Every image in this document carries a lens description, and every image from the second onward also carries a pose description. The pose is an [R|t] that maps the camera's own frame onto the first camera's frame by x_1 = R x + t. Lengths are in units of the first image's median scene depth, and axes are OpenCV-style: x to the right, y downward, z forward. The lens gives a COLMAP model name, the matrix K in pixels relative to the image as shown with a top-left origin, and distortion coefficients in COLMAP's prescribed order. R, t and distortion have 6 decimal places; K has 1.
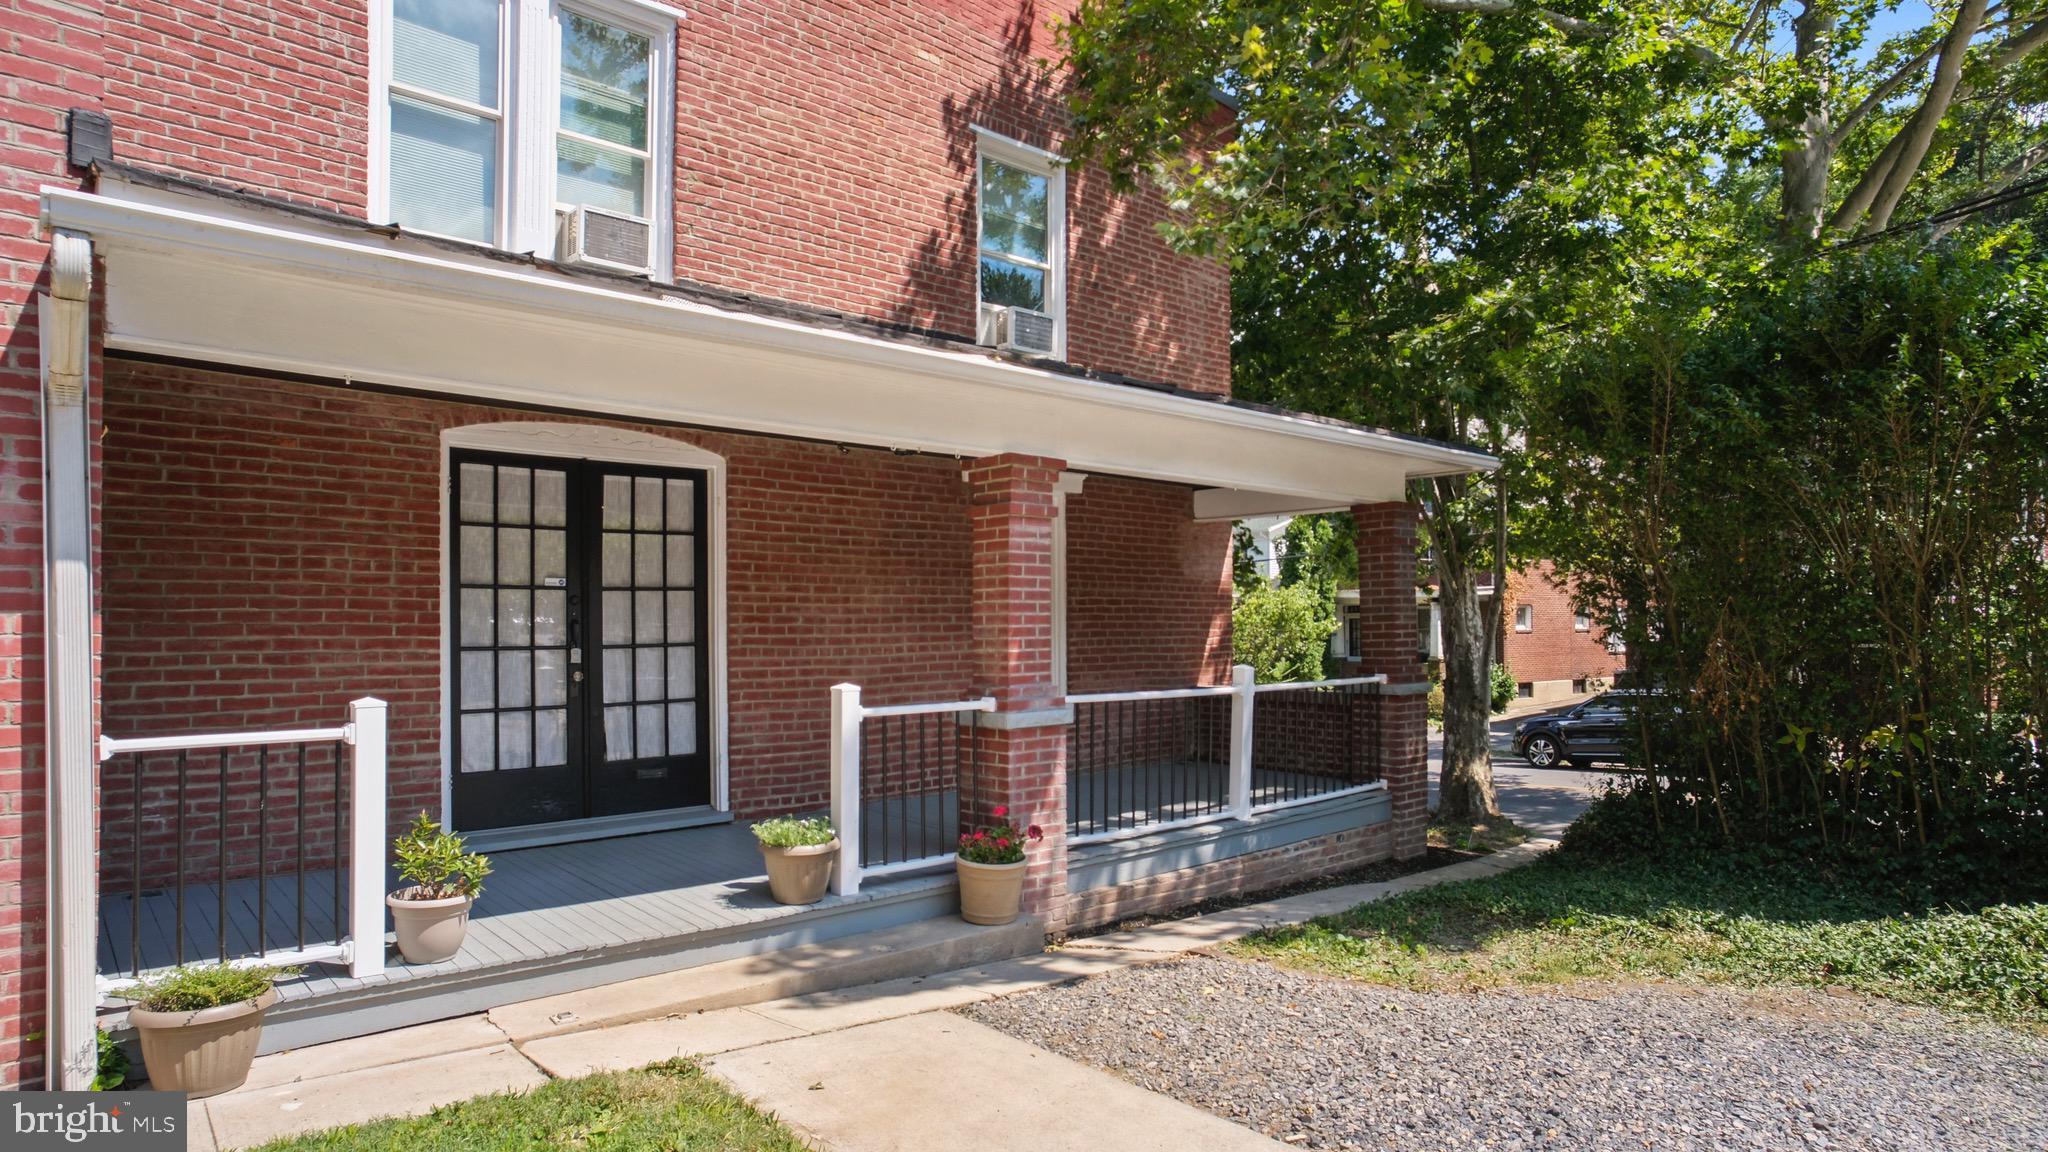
lens RADIAL K [[1105.8, 0, 1036.5], [0, 1105.8, 612.8], [0, 0, 1]] dist [-0.072097, 0.045675]
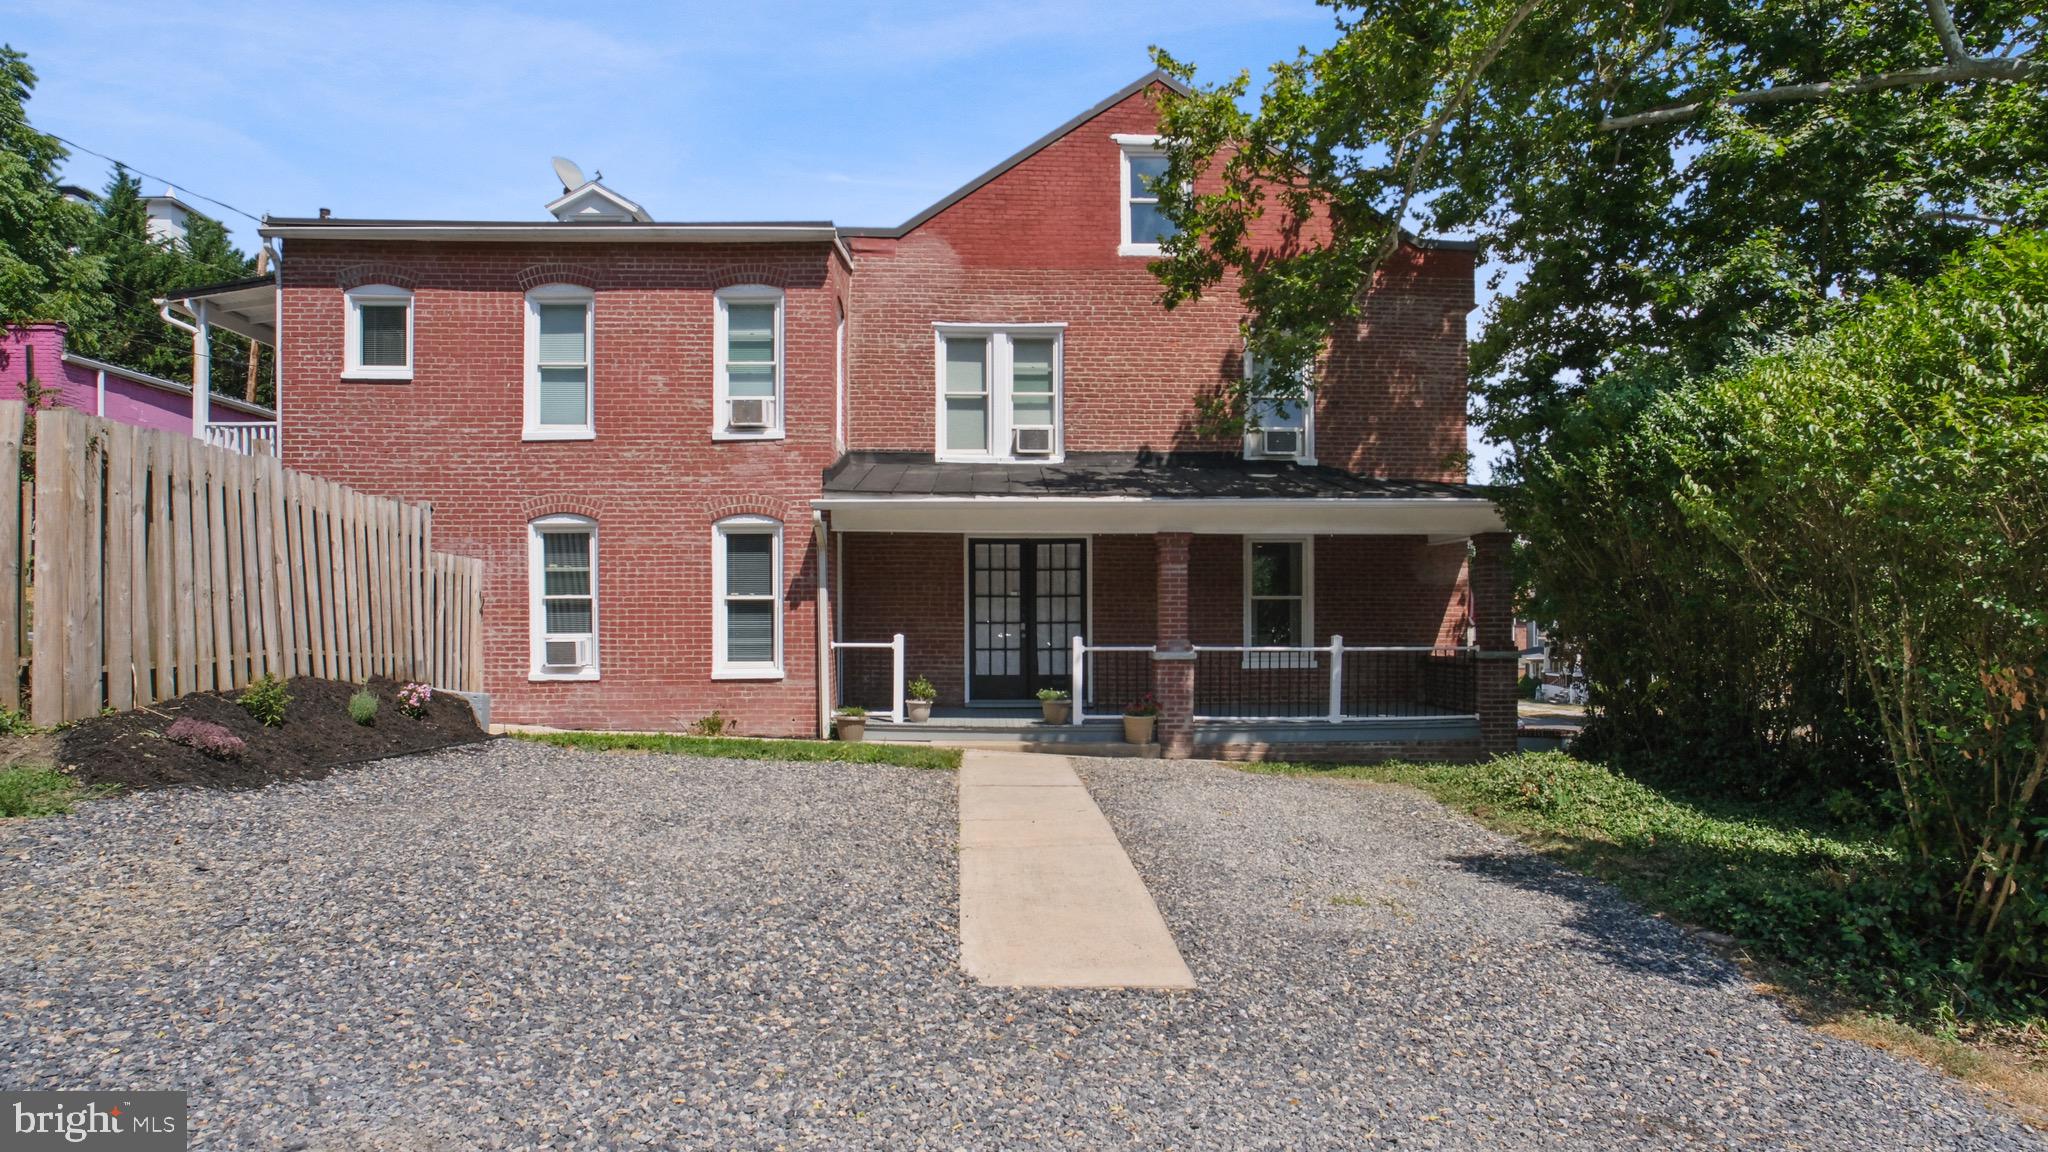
lens RADIAL K [[1105.8, 0, 1036.5], [0, 1105.8, 612.8], [0, 0, 1]] dist [-0.072097, 0.045675]
pose [[0.771706, -0.001668, -0.635977, 1.105620], [0.004131, 0.999989, 0.002389, 0.006342], [0.635966, -0.004471, 0.771704, -0.777083]]
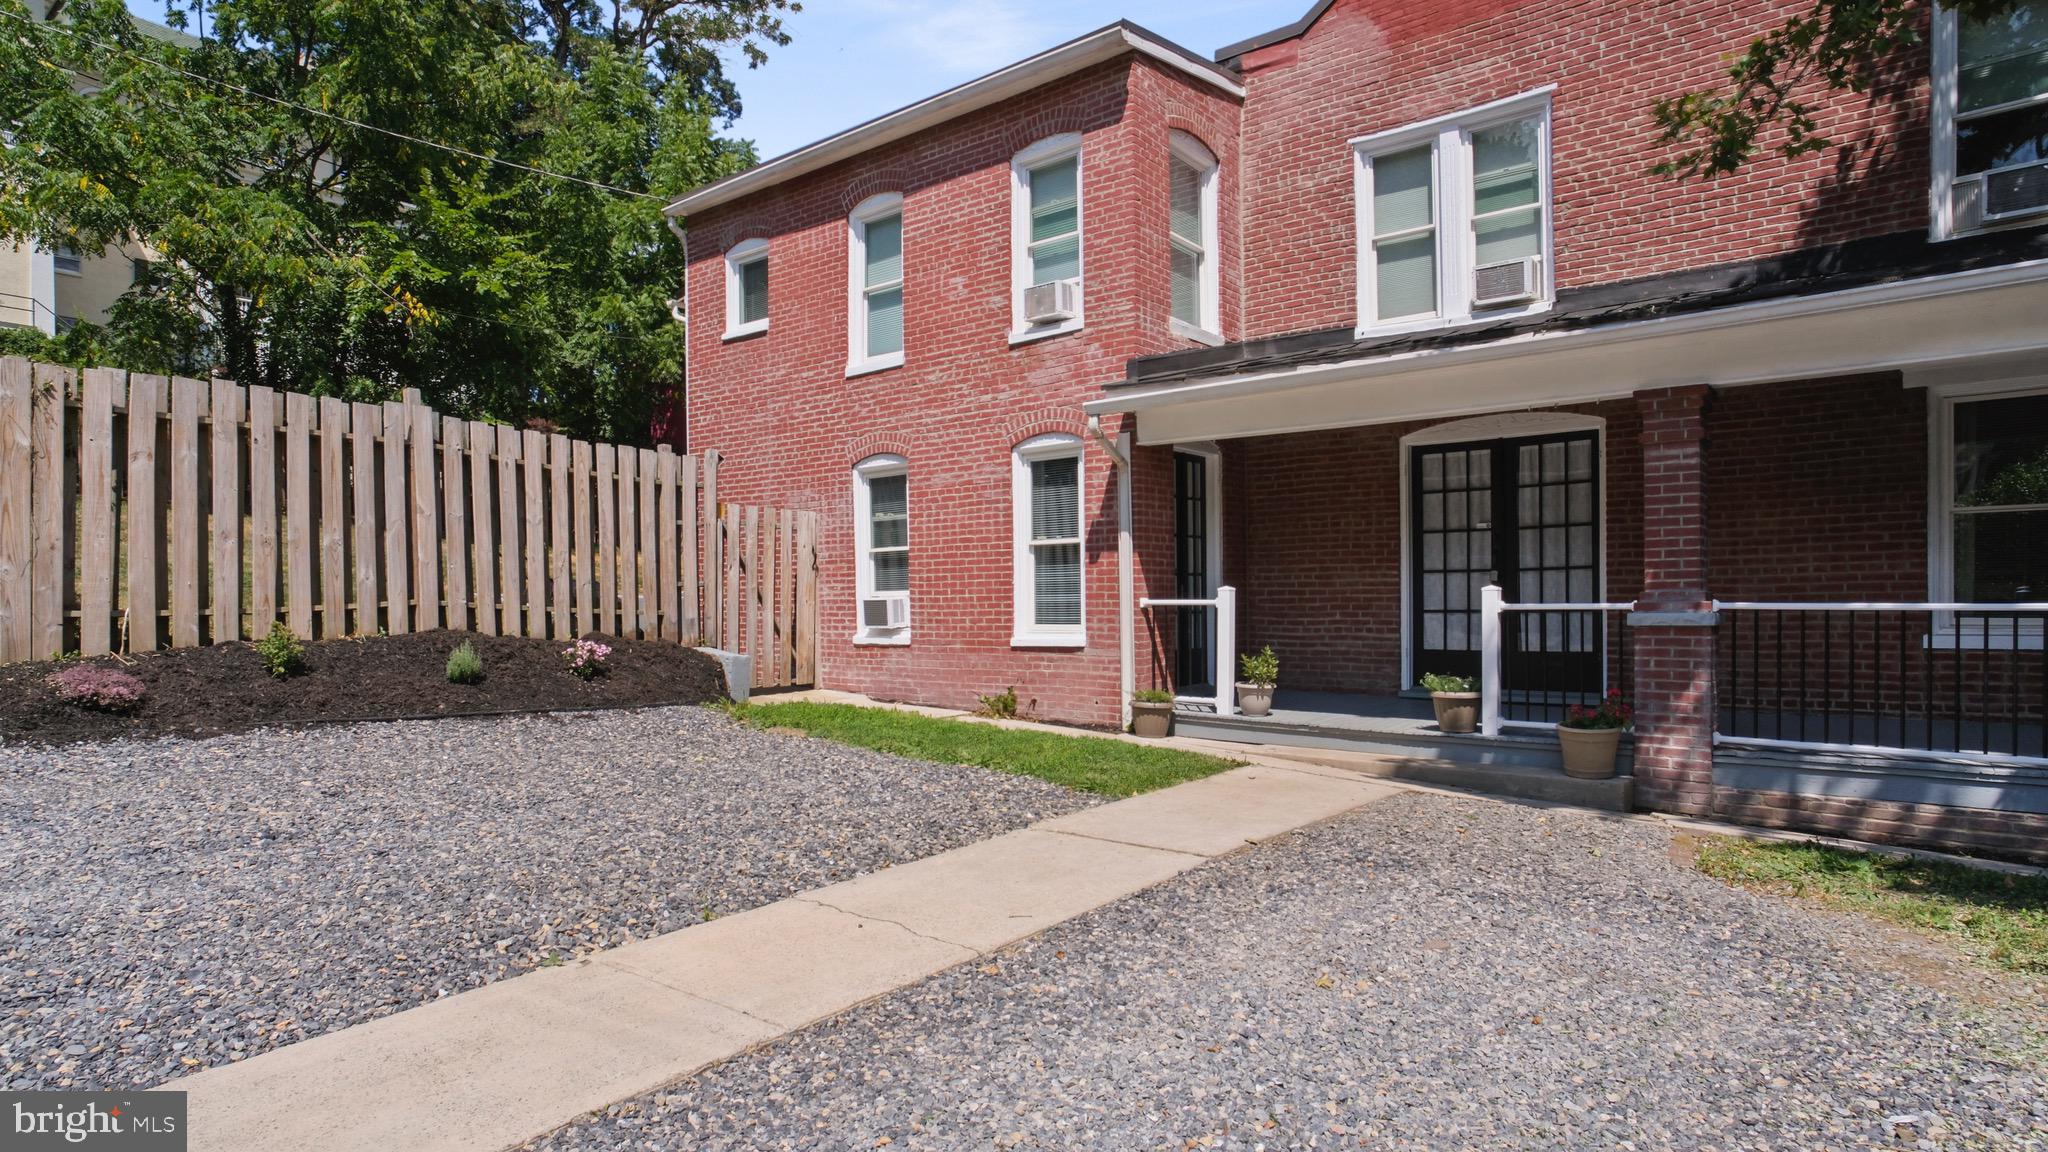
lens RADIAL K [[1105.8, 0, 1036.5], [0, 1105.8, 612.8], [0, 0, 1]] dist [-0.072097, 0.045675]
pose [[0.170281, 0.012171, -0.985320, 0.956089], [0.018818, 0.999701, 0.015600, 0.057601], [0.985216, -0.021198, 0.170001, 0.165358]]
